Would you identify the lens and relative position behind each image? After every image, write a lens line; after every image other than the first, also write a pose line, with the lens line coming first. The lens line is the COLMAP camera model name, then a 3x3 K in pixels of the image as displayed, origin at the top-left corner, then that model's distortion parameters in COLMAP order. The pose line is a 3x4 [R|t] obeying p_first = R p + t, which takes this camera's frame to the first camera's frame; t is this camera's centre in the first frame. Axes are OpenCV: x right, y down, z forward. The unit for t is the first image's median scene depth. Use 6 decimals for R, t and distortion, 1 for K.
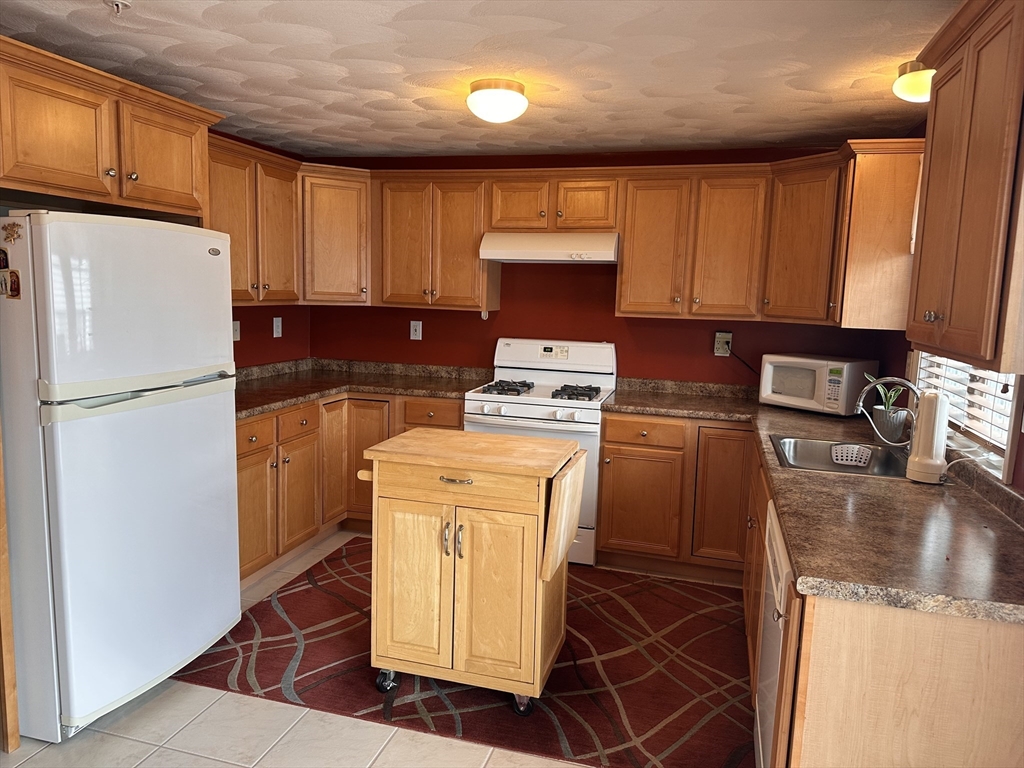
lens RADIAL K [[711.3, 0, 512.0], [0, 711.3, 384.0], [0, 0, 1]] dist [0.088372, -0.118373]
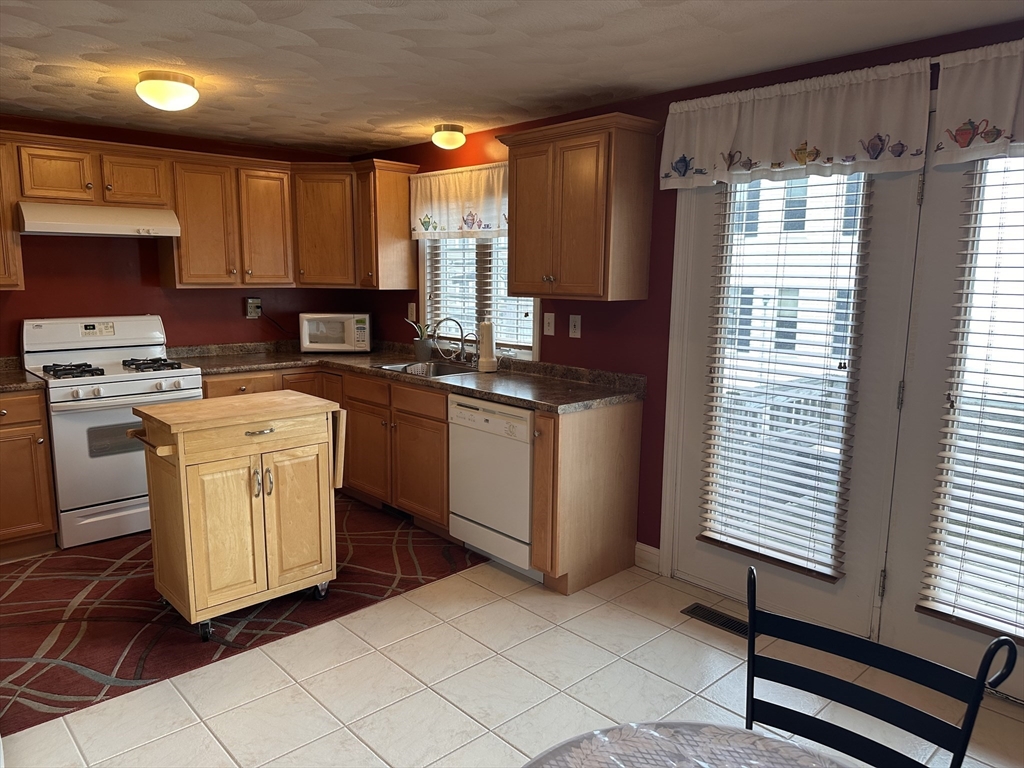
lens RADIAL K [[711.3, 0, 512.0], [0, 711.3, 384.0], [0, 0, 1]] dist [0.088372, -0.118373]
pose [[0.516676, -0.159892, 0.841118, -0.602585], [0.118728, 0.986296, 0.114558, -0.020948], [-0.847909, 0.040675, 0.528579, 0.010695]]
